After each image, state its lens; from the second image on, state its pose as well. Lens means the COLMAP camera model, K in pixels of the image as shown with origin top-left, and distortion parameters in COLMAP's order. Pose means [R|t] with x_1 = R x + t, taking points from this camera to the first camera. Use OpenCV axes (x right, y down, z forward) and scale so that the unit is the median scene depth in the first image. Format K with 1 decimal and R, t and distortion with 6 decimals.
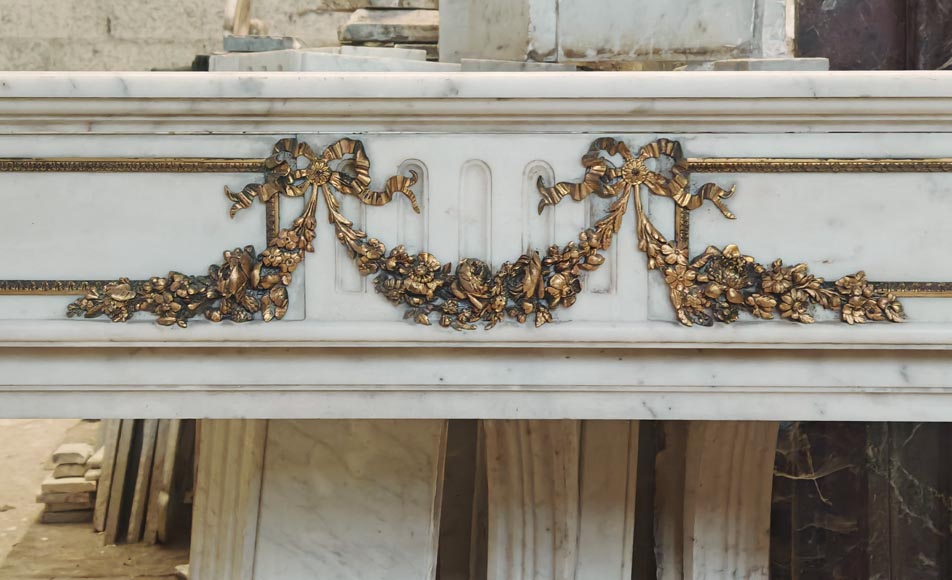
lens RADIAL K [[1512.7, 0, 474.8], [0, 1512.7, 295.1], [0, 0, 1]] dist [0.039995, 0.000000]
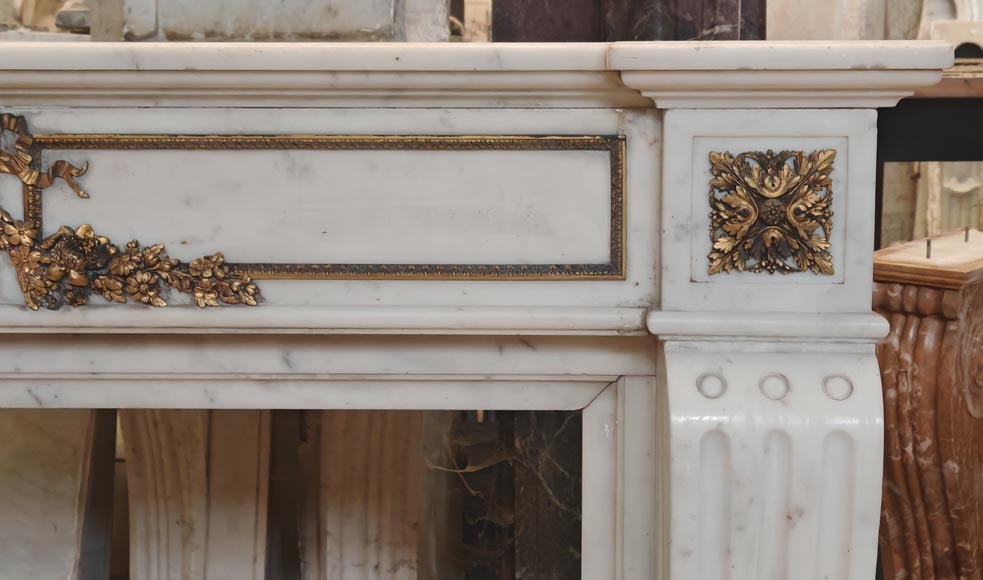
lens RADIAL K [[1486.9, 0, 492.2], [0, 1486.9, 280.3], [0, 0, 1]] dist [0.079970, 0.000000]
pose [[0.999917, 0.001709, -0.012776, 0.441254], [-0.001815, 0.999965, -0.008223, 0.009255], [0.012761, 0.008245, 0.999885, 0.057145]]
